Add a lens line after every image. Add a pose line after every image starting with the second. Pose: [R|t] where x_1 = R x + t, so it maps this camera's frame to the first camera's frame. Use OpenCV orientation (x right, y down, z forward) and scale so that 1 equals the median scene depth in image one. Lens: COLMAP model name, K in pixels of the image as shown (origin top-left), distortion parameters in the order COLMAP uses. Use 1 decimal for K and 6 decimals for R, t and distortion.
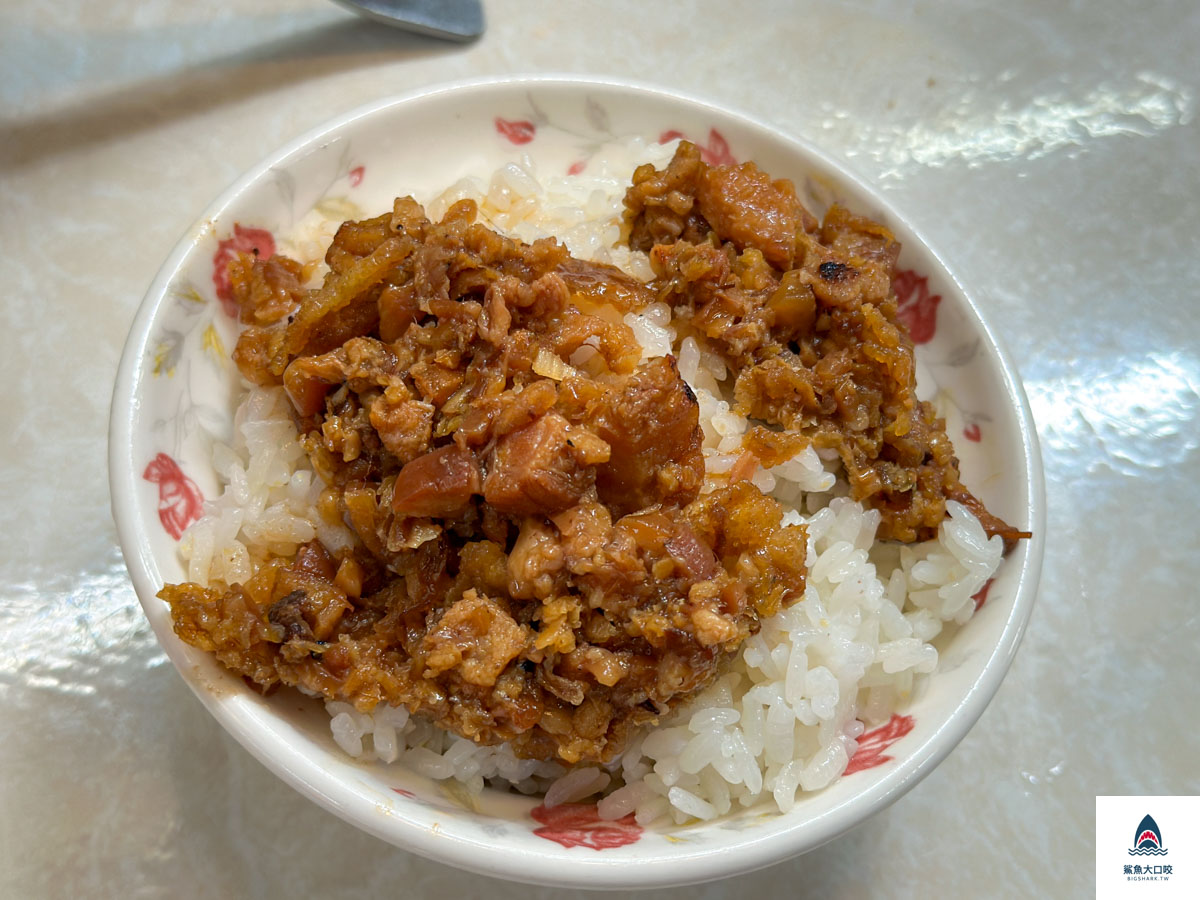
lens RADIAL K [[1664.9, 0, 600.0], [0, 1664.9, 450.0], [0, 0, 1]] dist [0.009282, 0.028585]
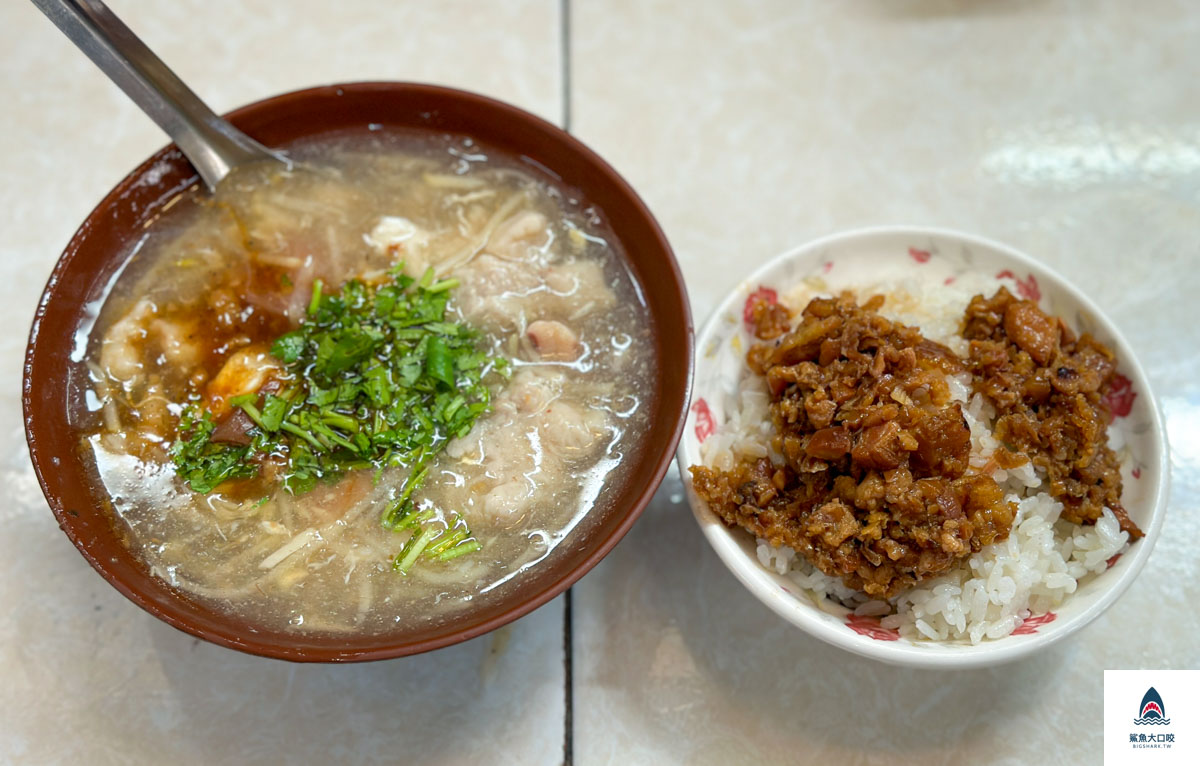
lens RADIAL K [[1722.1, 0, 600.0], [0, 1722.1, 383.0], [0, 0, 1]] dist [-0.020192, 0.778819]
pose [[0.939677, 0.195276, -0.280847, 0.201690], [-0.184652, 0.980713, 0.064082, -0.127784], [0.287944, -0.008357, 0.957611, -1.026604]]
